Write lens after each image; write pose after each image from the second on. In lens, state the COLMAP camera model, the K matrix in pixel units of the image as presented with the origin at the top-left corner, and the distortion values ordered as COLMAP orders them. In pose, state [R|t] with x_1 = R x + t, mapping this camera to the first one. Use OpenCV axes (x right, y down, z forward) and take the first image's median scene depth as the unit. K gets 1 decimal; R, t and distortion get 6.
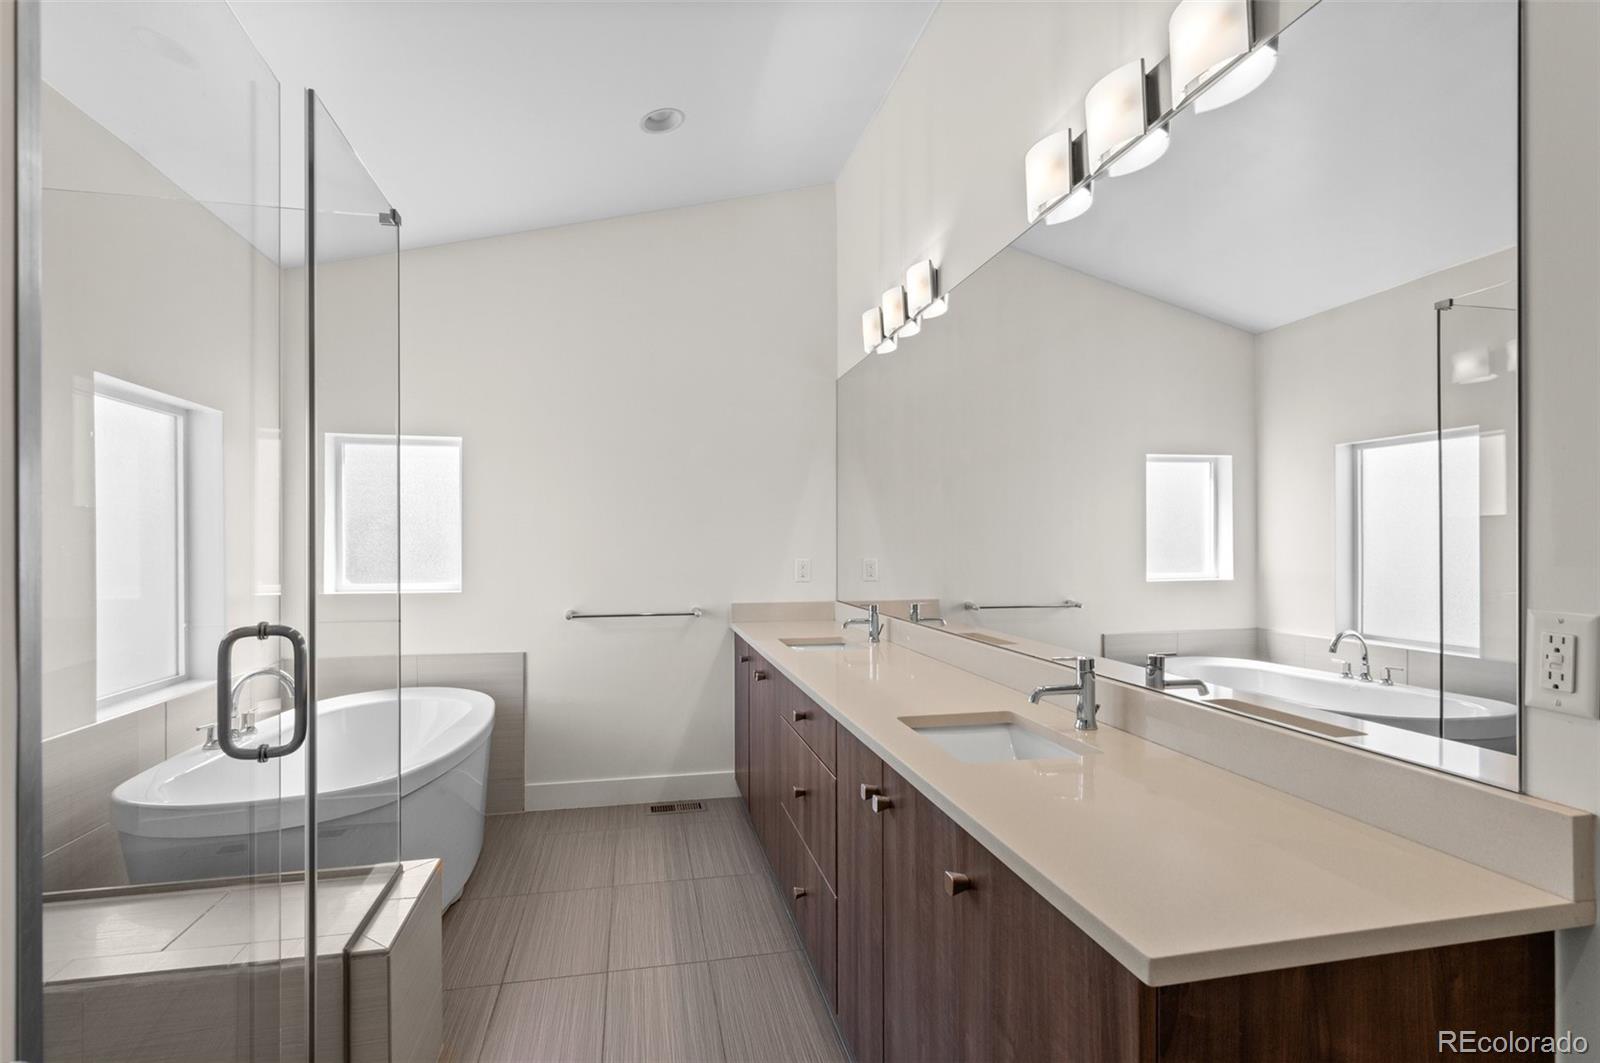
lens RADIAL K [[780.9, 0, 800.0], [0, 780.9, 531.5], [0, 0, 1]] dist [-0.002259, -0.000213]
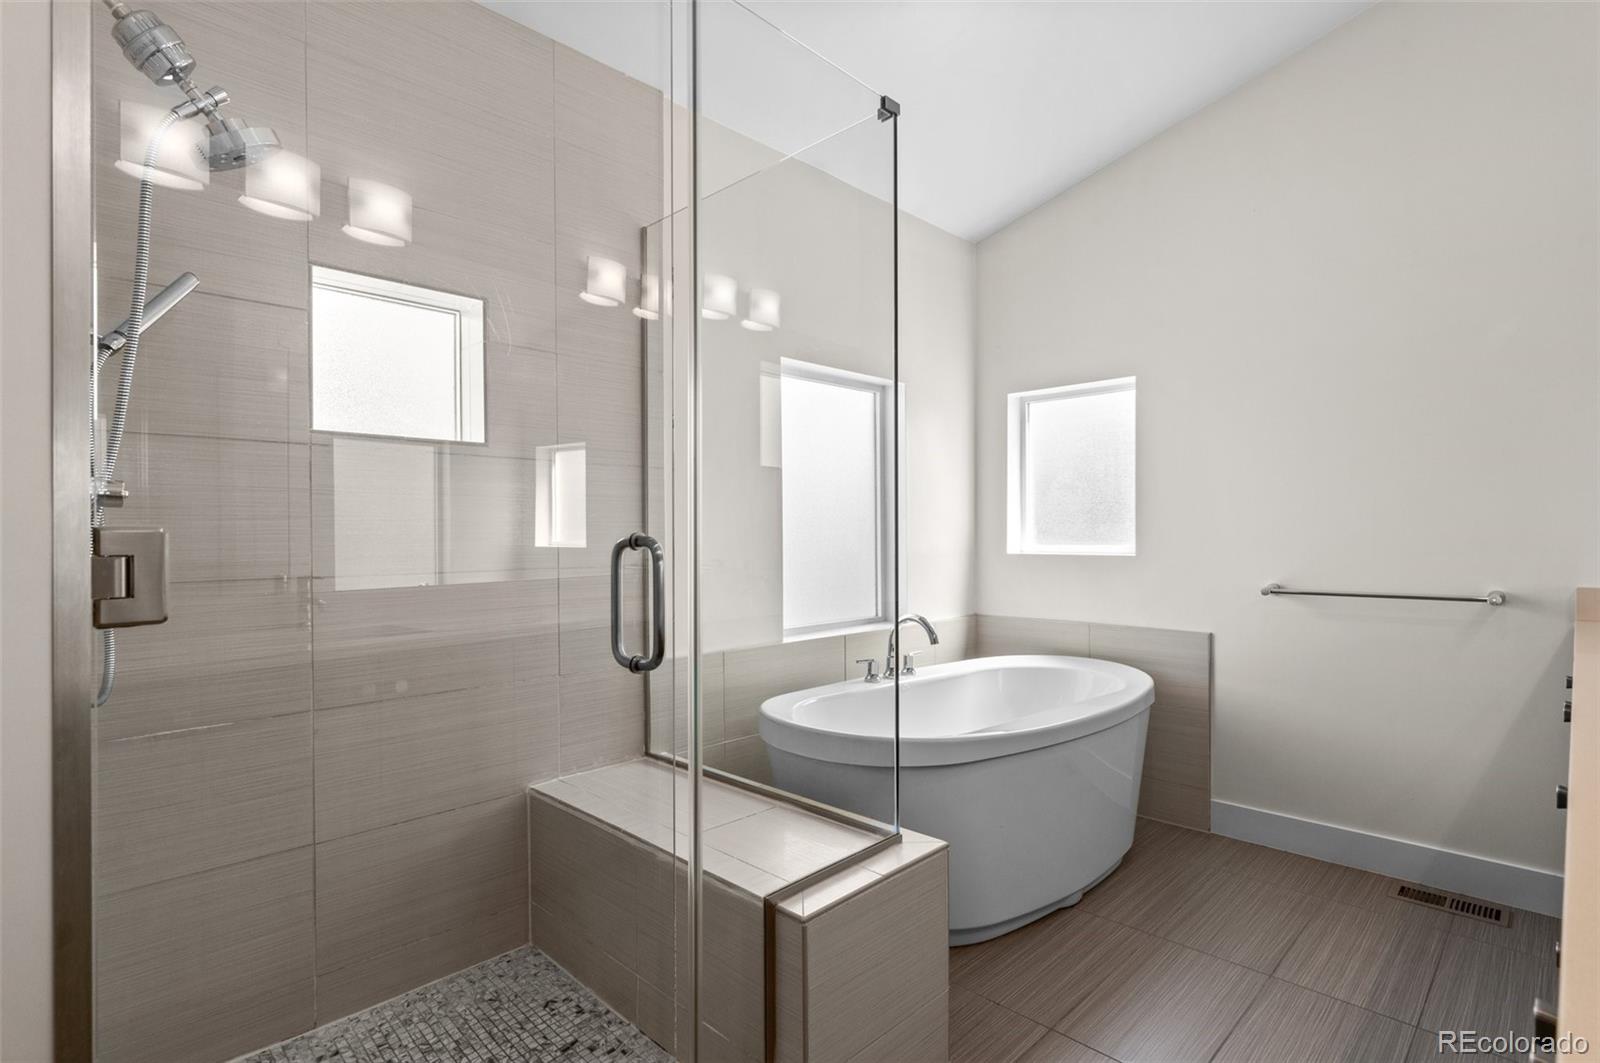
lens RADIAL K [[780.9, 0, 800.0], [0, 780.9, 531.5], [0, 0, 1]] dist [-0.002259, -0.000213]
pose [[0.540862, -0.003561, -0.841104, 0.095370], [0.017823, 0.999815, 0.007228, 0.040417], [0.840922, -0.018901, 0.540825, 0.233446]]
